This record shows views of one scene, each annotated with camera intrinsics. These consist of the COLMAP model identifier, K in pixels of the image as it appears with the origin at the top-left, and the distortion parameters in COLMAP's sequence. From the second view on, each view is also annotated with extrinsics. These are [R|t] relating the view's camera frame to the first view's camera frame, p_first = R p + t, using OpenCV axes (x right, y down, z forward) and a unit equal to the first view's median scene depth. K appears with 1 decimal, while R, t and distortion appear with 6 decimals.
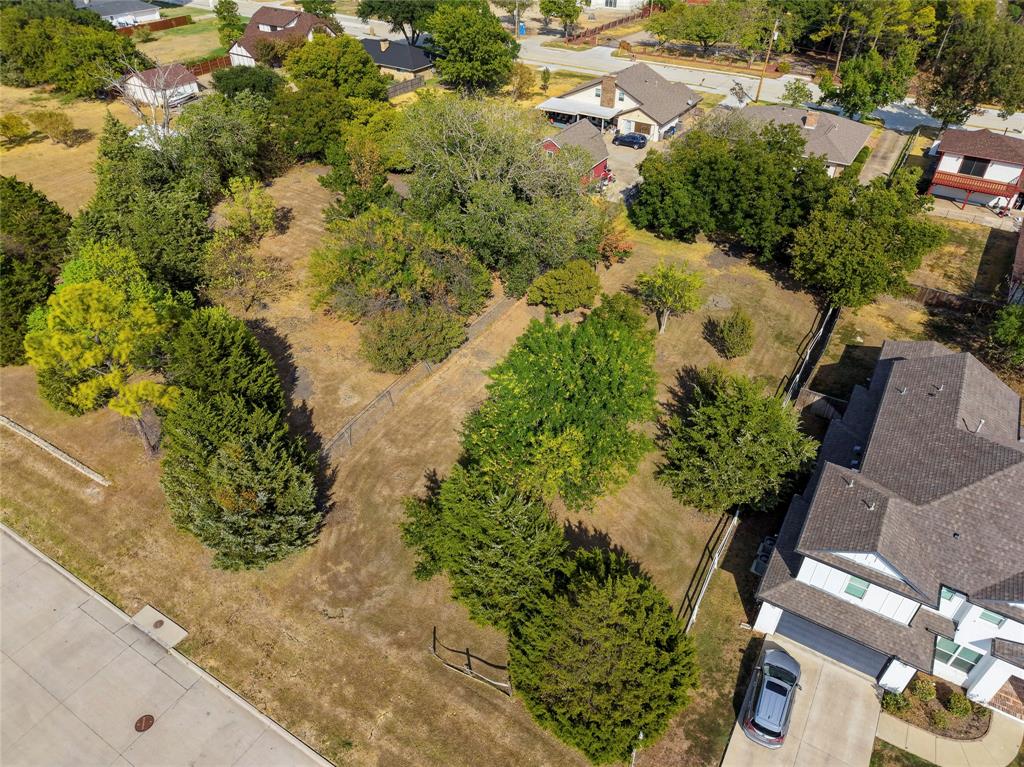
lens RADIAL K [[683.8, 0, 512.0], [0, 683.8, 383.5], [0, 0, 1]] dist [0.019646, -0.013821]
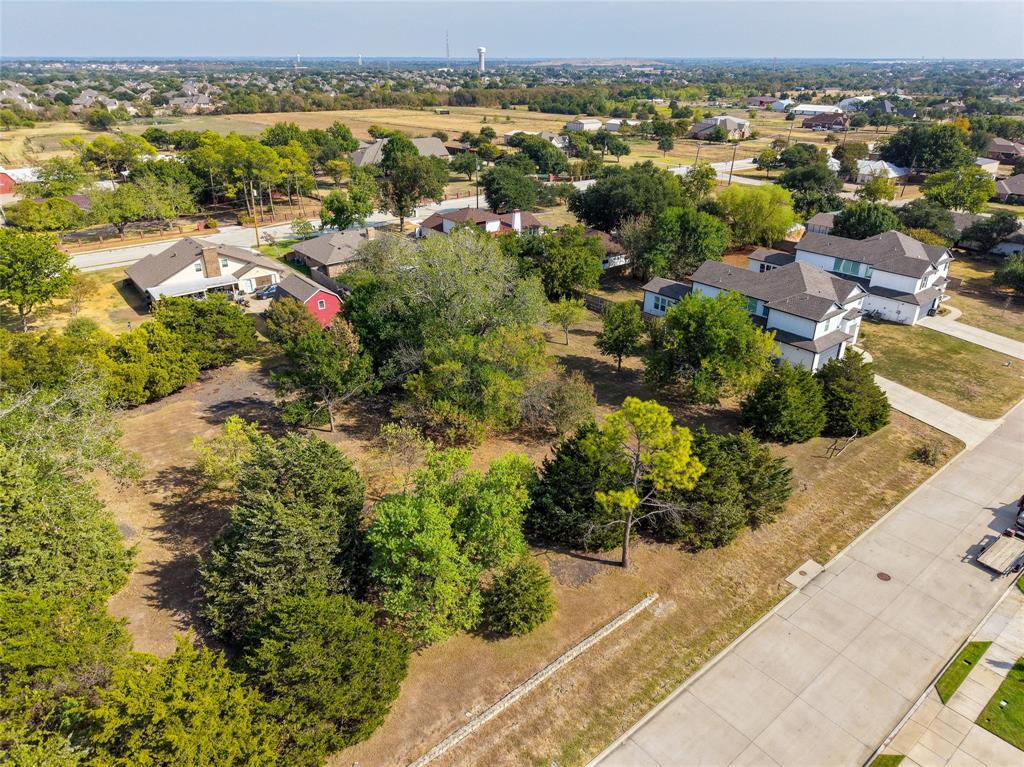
lens RADIAL K [[683.8, 0, 512.0], [0, 683.8, 383.5], [0, 0, 1]] dist [0.019646, -0.013821]
pose [[0.331385, -0.410473, 0.849527, -1.482643], [0.579501, 0.799100, 0.160055, -0.422330], [-0.744555, 0.439262, 0.502680, 0.528103]]
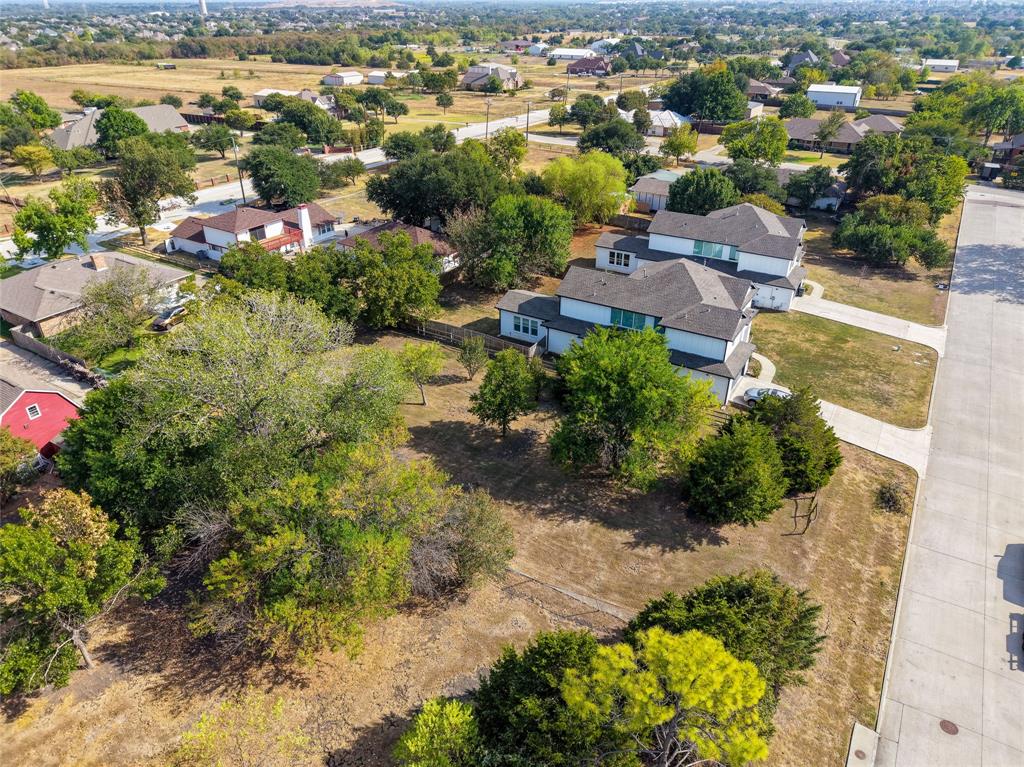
lens RADIAL K [[683.8, 0, 512.0], [0, 683.8, 383.5], [0, 0, 1]] dist [0.019646, -0.013821]
pose [[0.001225, -0.495143, 0.868811, -0.964575], [0.615553, 0.685080, 0.389565, -0.591678], [-0.788095, 0.534321, 0.305626, 0.724791]]
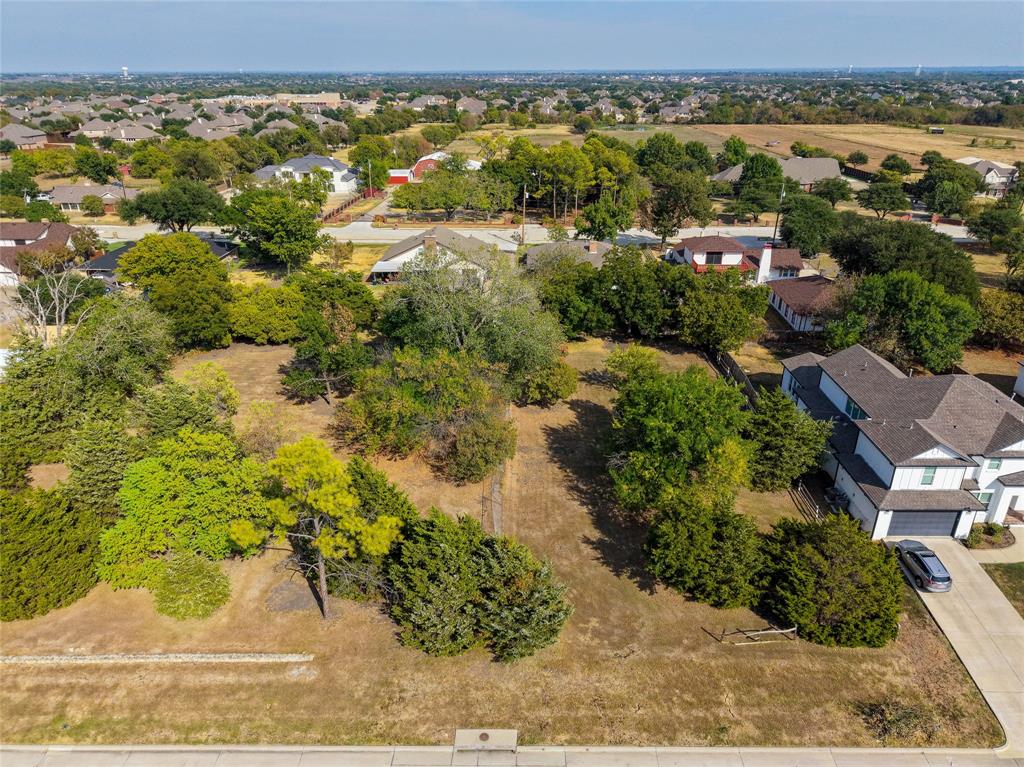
lens RADIAL K [[683.8, 0, 512.0], [0, 683.8, 383.5], [0, 0, 1]] dist [0.019646, -0.013821]
pose [[0.862526, -0.219047, 0.456145, -0.735049], [0.317323, 0.936316, -0.150396, 0.023876], [-0.394152, 0.274466, 0.877105, -0.043405]]
